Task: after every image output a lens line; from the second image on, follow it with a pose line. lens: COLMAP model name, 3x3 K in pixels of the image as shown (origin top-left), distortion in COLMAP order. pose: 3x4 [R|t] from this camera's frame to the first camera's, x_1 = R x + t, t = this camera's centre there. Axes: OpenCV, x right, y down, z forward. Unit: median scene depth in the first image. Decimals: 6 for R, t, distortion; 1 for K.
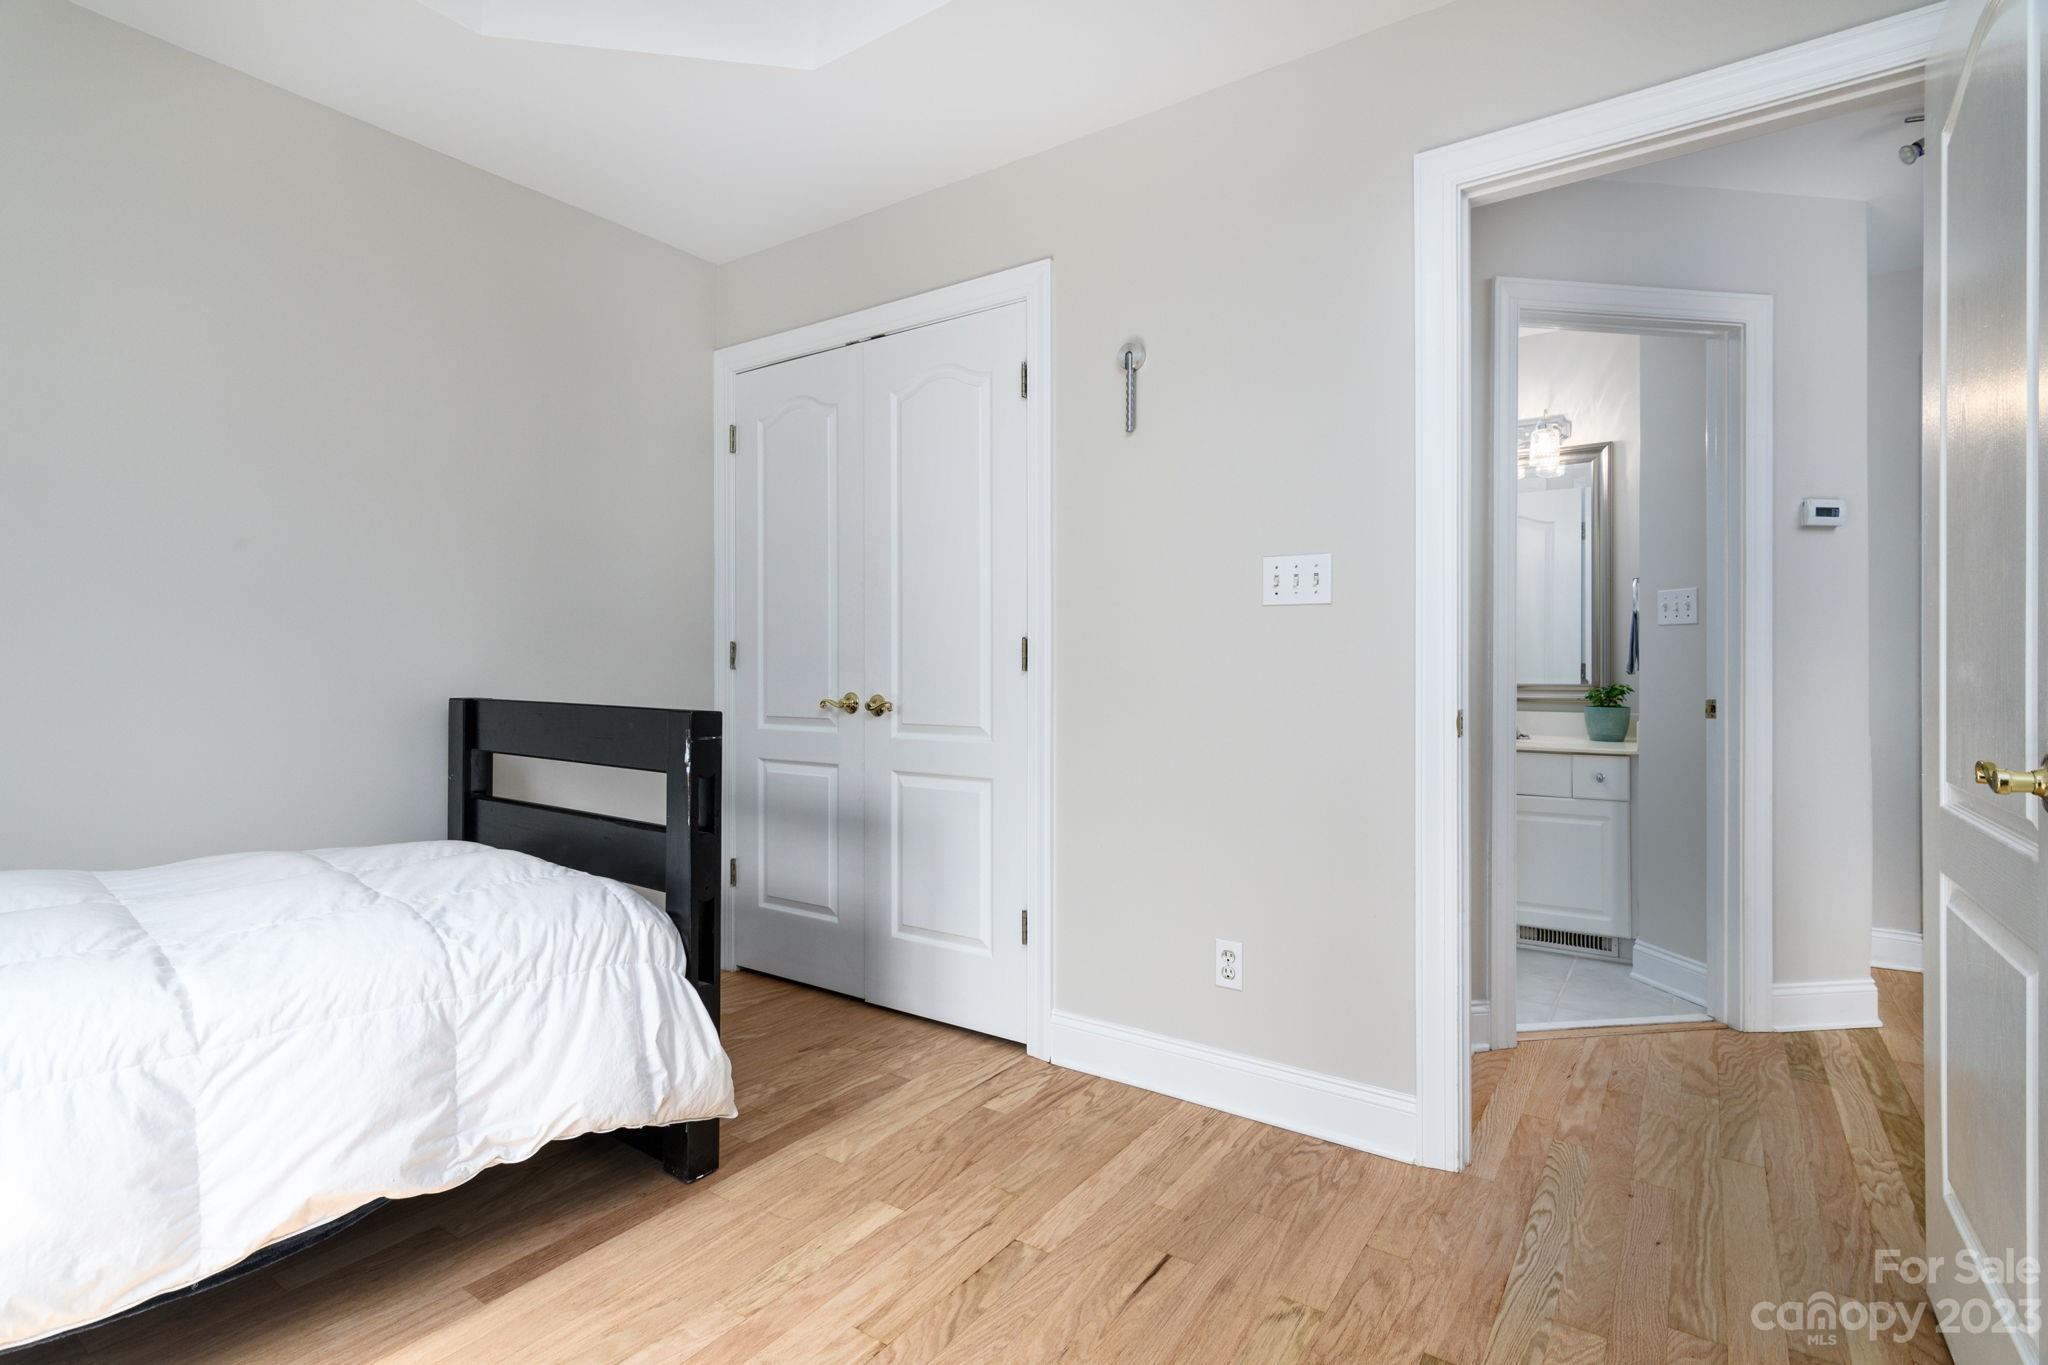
lens RADIAL K [[983.0, 0, 1014.5], [0, 983.0, 673.0], [0, 0, 1]] dist [-0.000953, 0.001452]
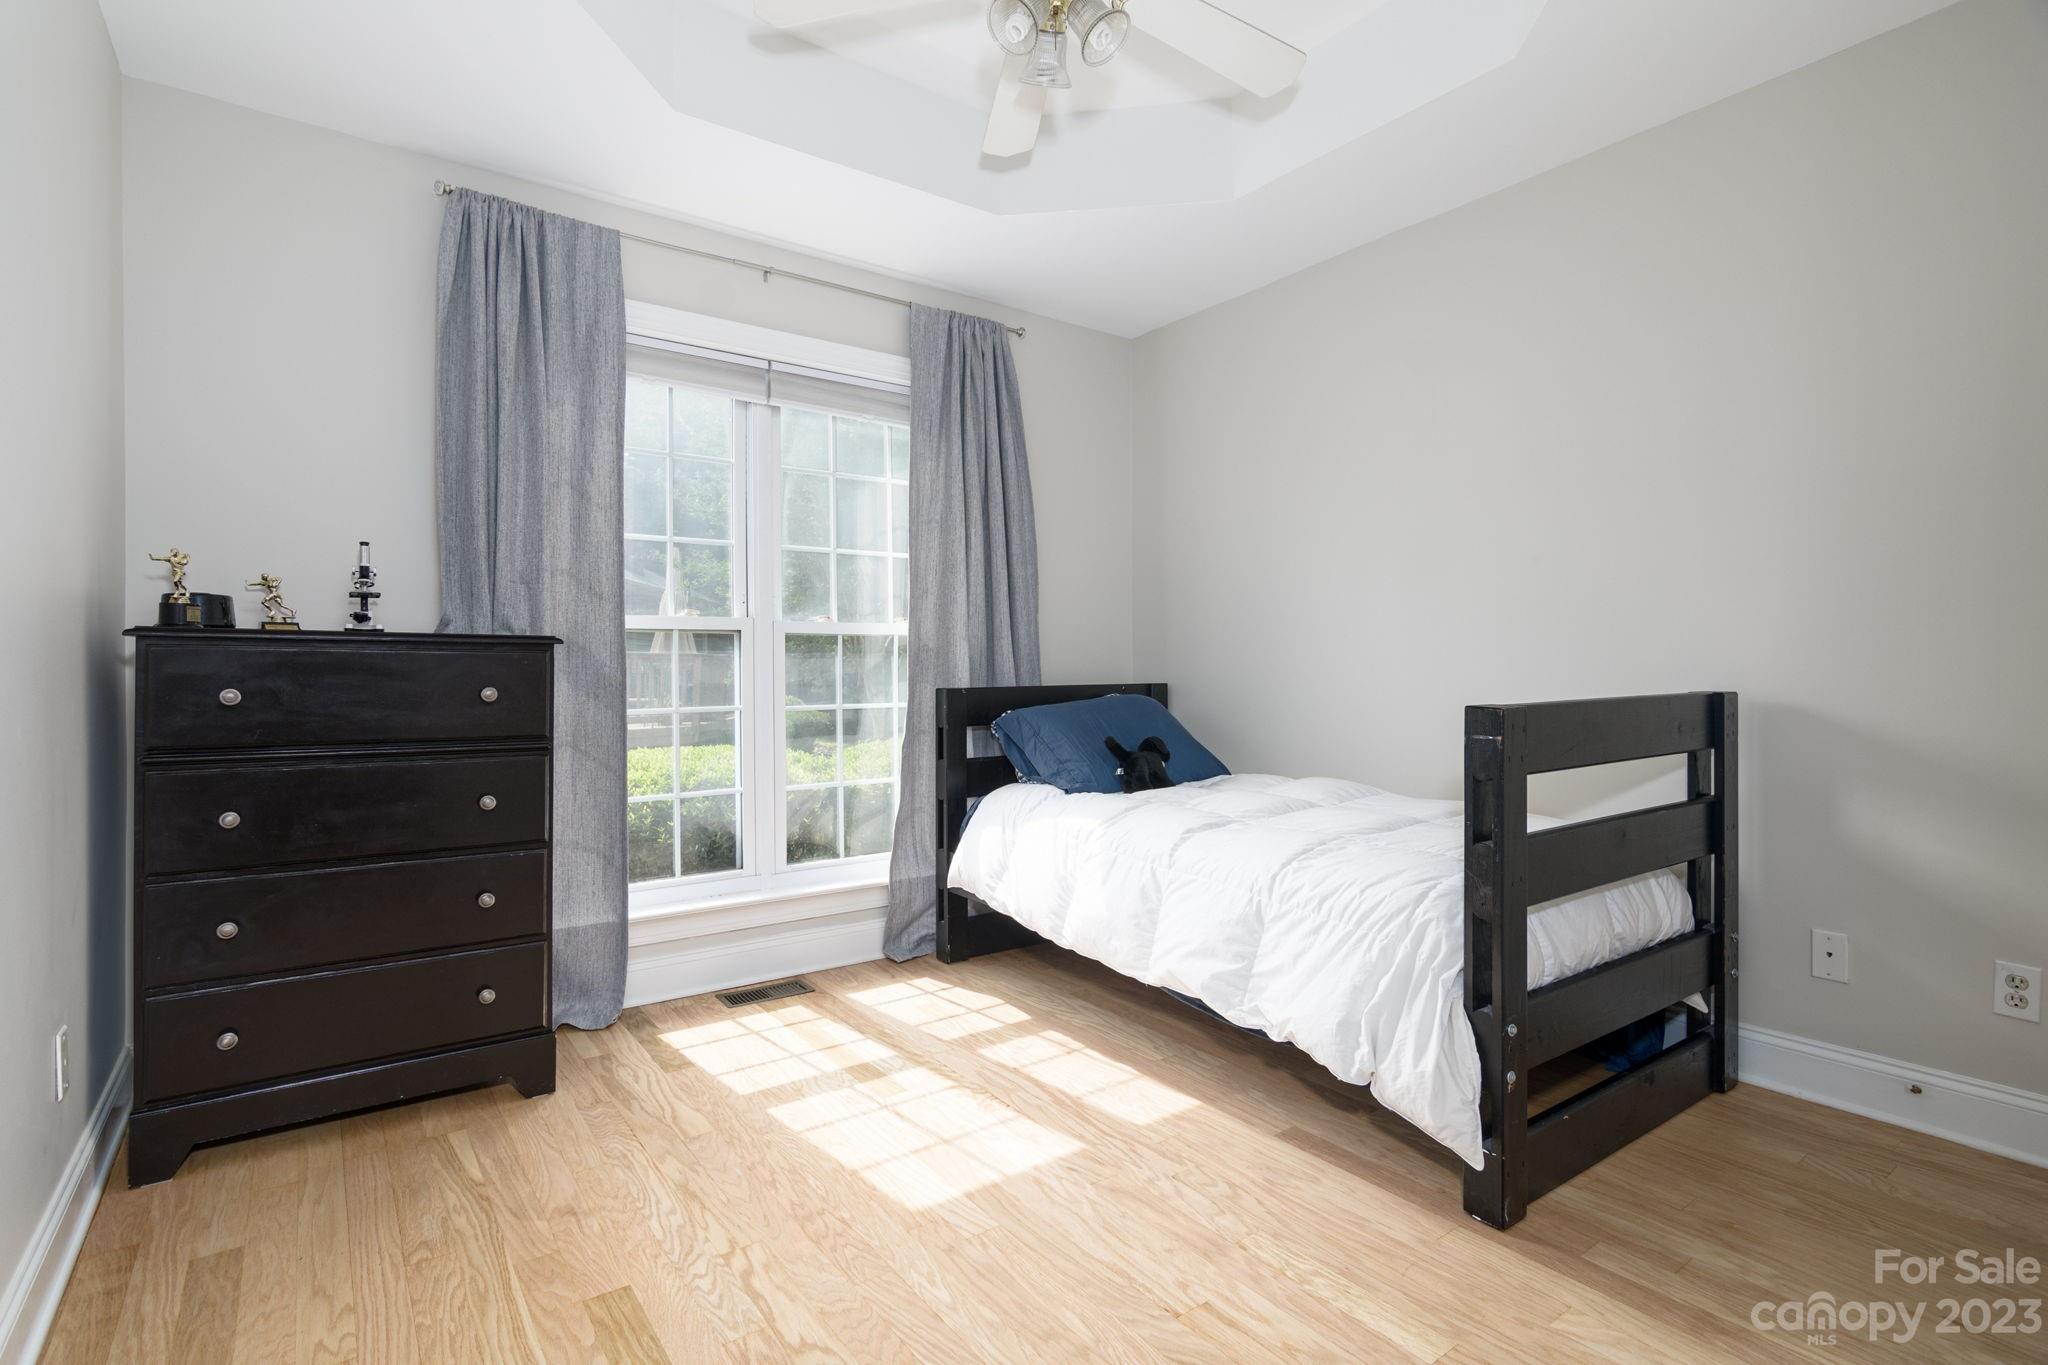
lens RADIAL K [[983.0, 0, 1014.5], [0, 983.0, 673.0], [0, 0, 1]] dist [-0.000953, 0.001452]
pose [[-0.336838, 0.004587, -0.941551, 0.691283], [0.000073, 0.999988, 0.004845, 0.002844], [0.941563, 0.001563, -0.336835, 0.917756]]
